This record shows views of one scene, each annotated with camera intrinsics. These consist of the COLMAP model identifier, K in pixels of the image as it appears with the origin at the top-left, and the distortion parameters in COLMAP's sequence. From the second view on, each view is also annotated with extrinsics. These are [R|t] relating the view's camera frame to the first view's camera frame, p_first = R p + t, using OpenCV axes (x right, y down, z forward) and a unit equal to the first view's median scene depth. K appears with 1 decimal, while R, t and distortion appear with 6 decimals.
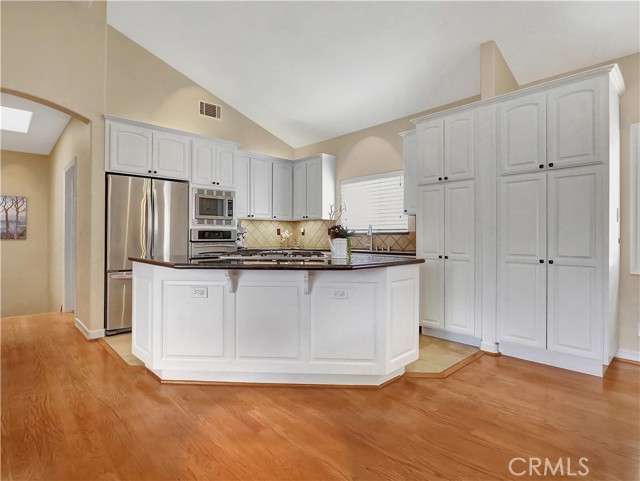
lens RADIAL K [[318.7, 0, 319.9], [0, 318.7, 236.6], [0, 0, 1]] dist [-0.005019, -0.000935]
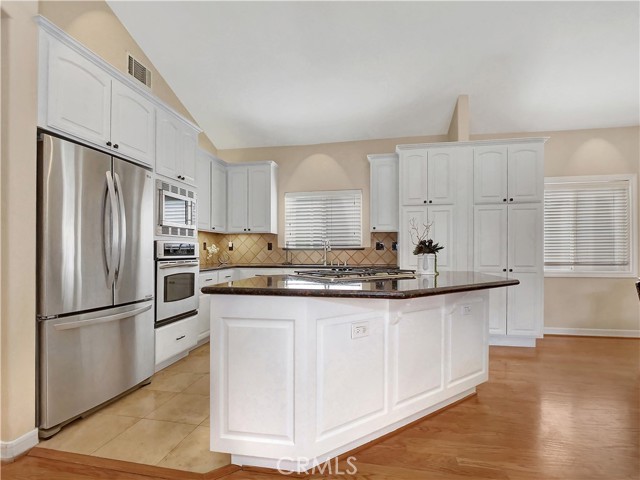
lens RADIAL K [[303.2, 0, 320.3], [0, 303.2, 252.5], [0, 0, 1]] dist [0.000200, -0.000104]
pose [[0.822969, -0.001147, 0.568085, -0.469919], [0.000608, 0.999999, 0.001139, 0.000346], [-0.568085, -0.000592, 0.822969, 0.263303]]
